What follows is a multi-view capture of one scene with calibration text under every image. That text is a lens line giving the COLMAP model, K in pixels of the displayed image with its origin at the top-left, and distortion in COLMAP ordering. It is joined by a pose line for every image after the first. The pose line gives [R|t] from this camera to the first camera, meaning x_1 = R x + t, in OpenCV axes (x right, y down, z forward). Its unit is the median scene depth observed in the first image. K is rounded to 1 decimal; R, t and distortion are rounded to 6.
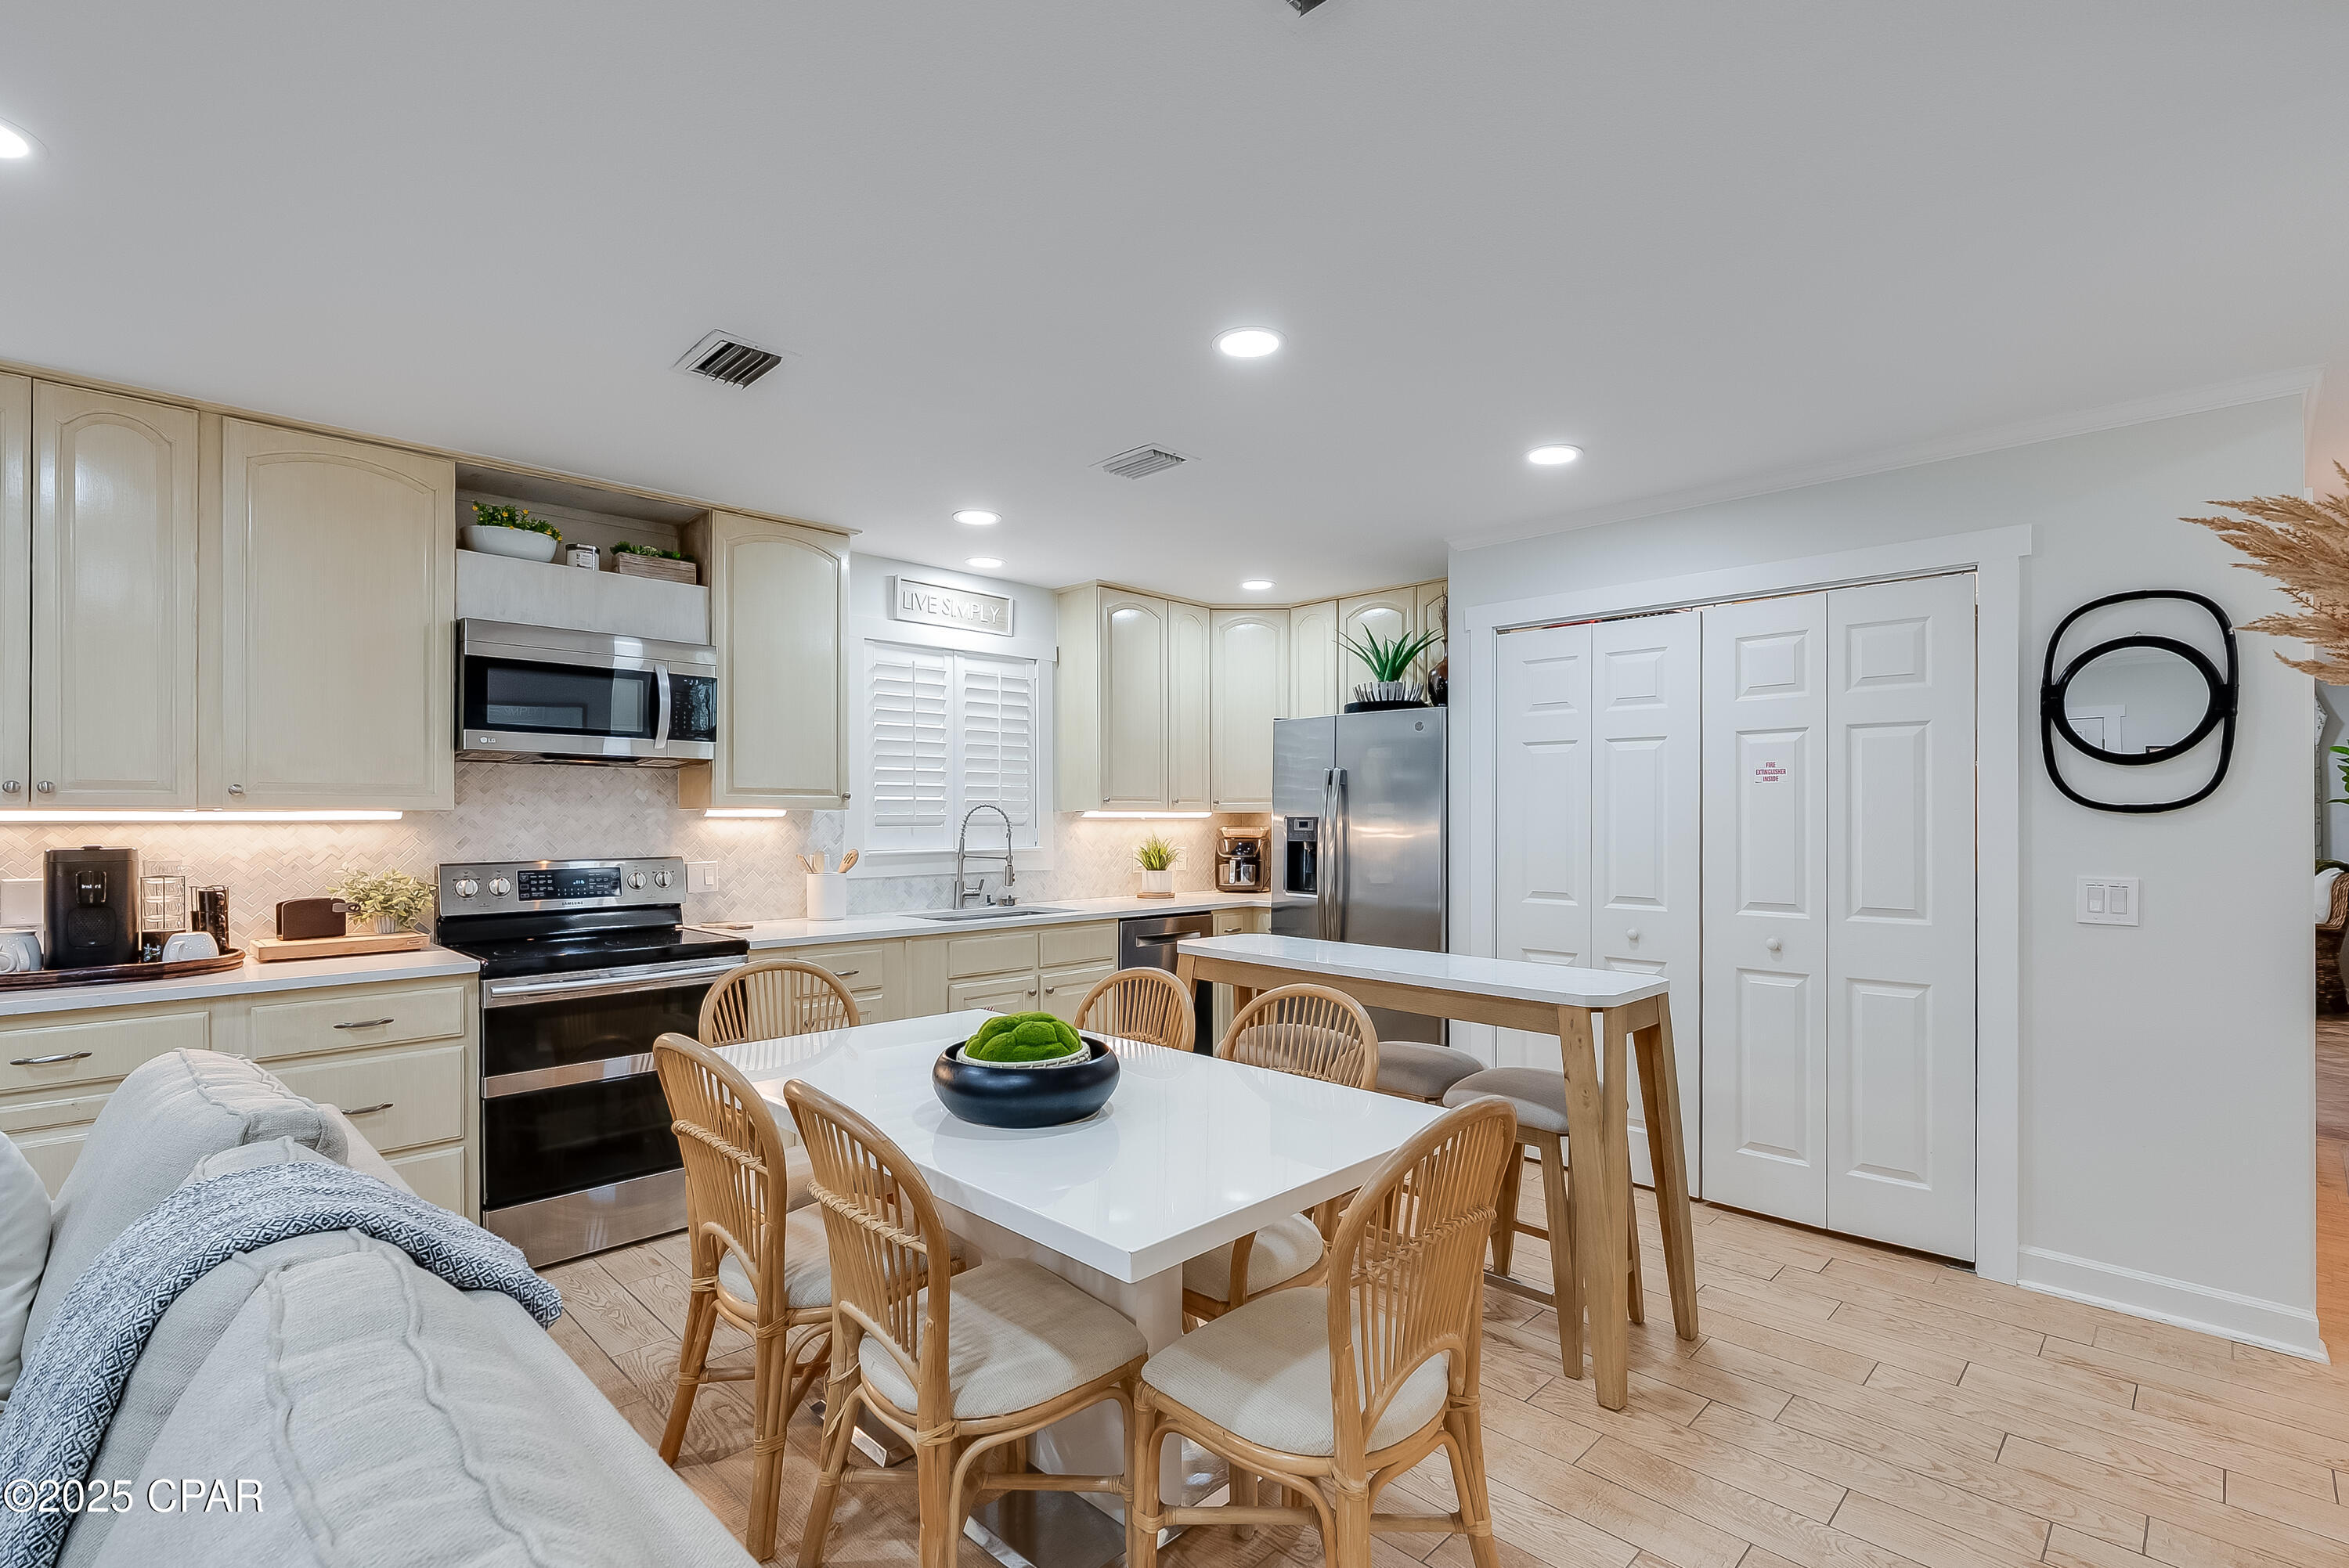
lens RADIAL K [[1067.7, 0, 1181.1], [0, 1067.7, 825.0], [0, 0, 1]] dist [-0.007686, 0.002274]
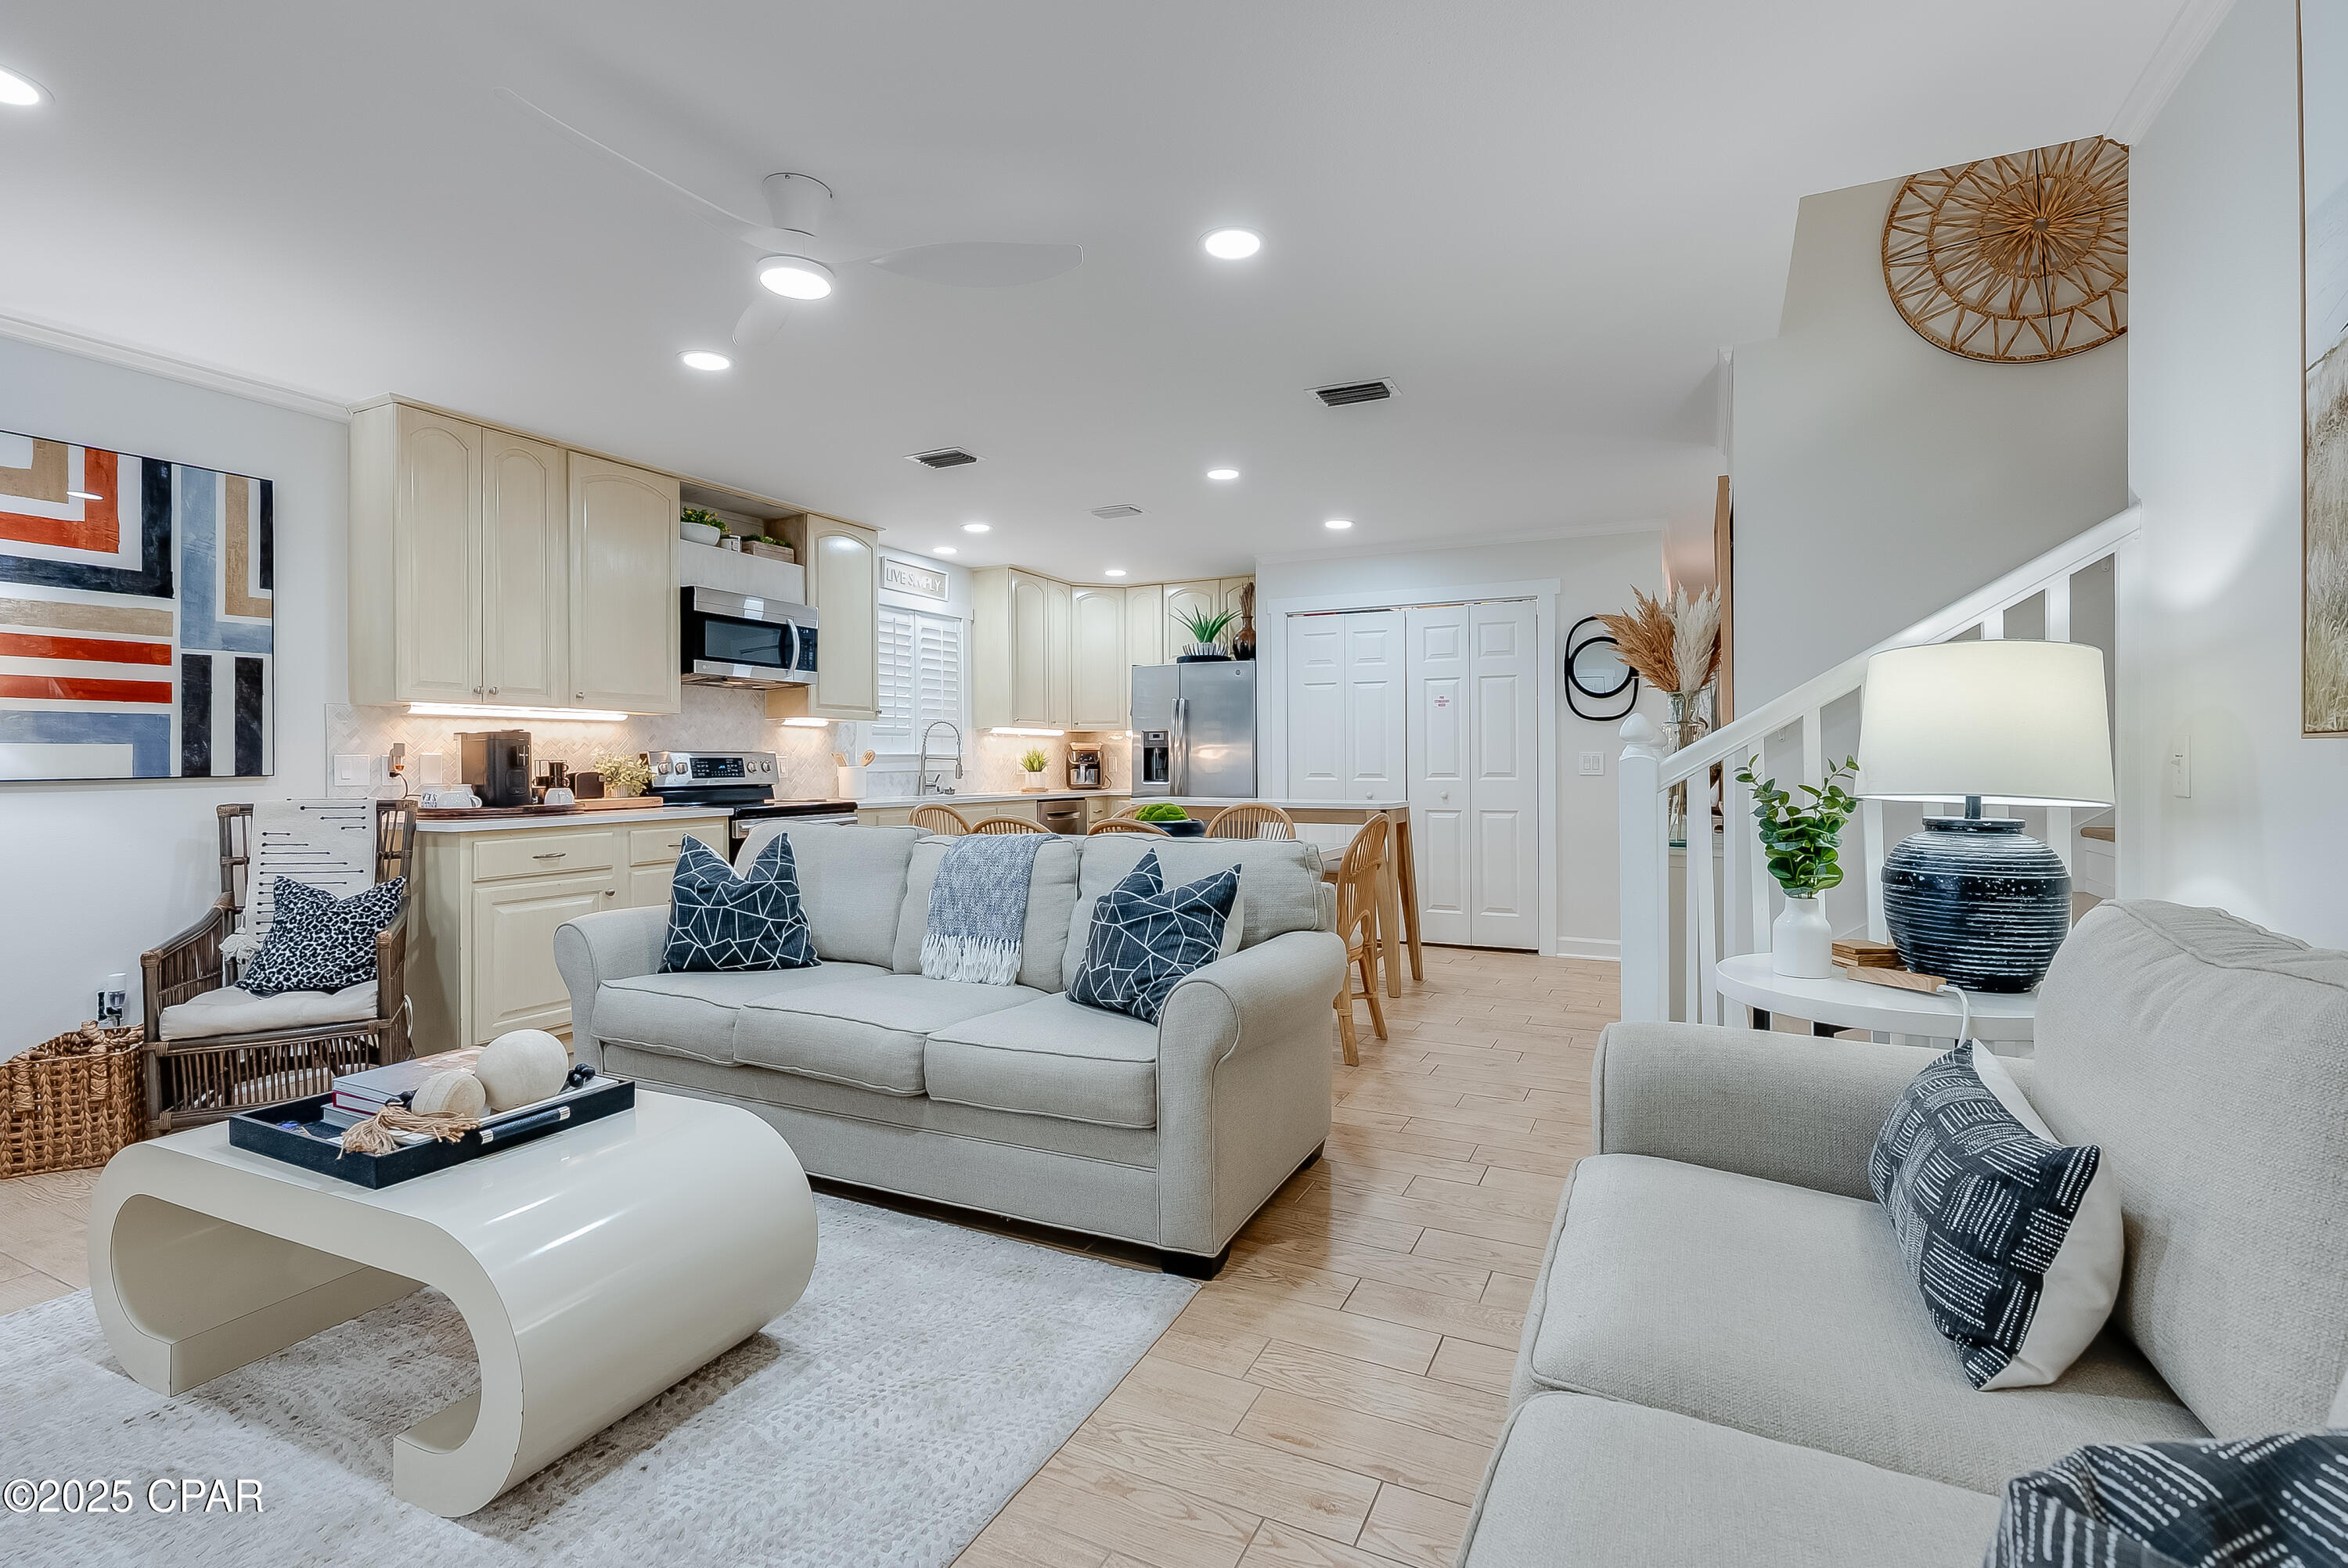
lens RADIAL K [[1067.2, 0, 1174.0], [0, 1067.2, 772.2], [0, 0, 1]] dist [-0.007686, 0.002274]
pose [[0.949012, -0.006554, 0.315172, -0.423521], [0.006413, 0.999978, 0.001483, 0.060799], [-0.315175, 0.000614, 0.949033, -0.545936]]
